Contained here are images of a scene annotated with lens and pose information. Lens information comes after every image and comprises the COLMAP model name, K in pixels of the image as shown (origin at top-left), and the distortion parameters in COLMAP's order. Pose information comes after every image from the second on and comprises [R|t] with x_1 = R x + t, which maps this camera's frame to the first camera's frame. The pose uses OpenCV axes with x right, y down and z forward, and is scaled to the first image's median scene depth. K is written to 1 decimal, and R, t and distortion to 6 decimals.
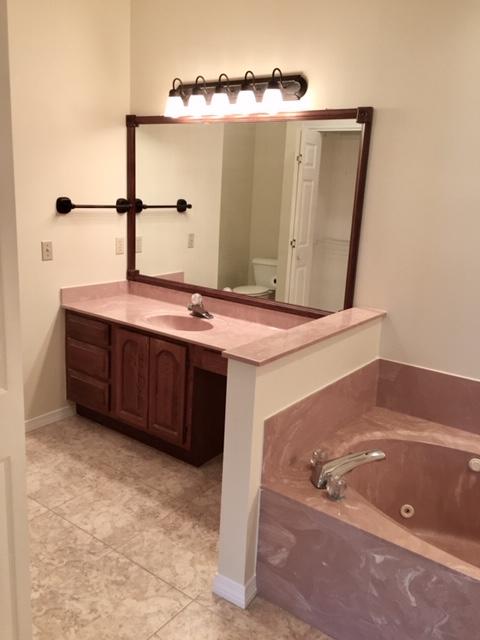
lens RADIAL K [[545.6, 0, 240.0], [0, 545.6, 320.0], [0, 0, 1]] dist [0.084404, -0.119027]
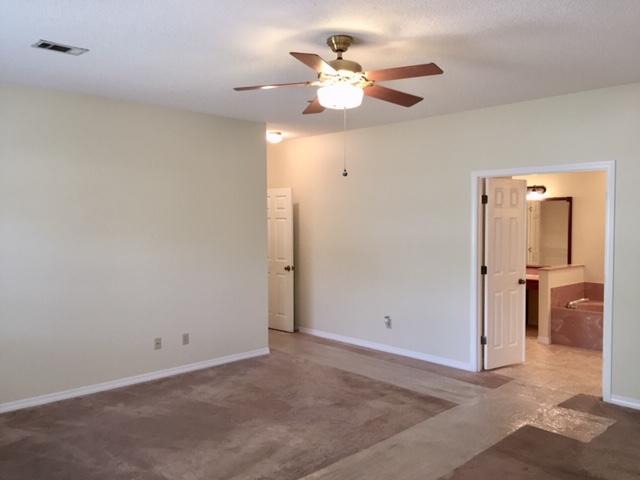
lens RADIAL K [[545.6, 0, 320.0], [0, 545.6, 240.0], [0, 0, 1]] dist [0.084404, -0.119027]
pose [[0.983776, -0.047365, -0.173038, -0.593129], [0.010037, 0.977539, -0.210516, 0.464659], [0.179123, 0.205364, 0.962154, -2.074139]]
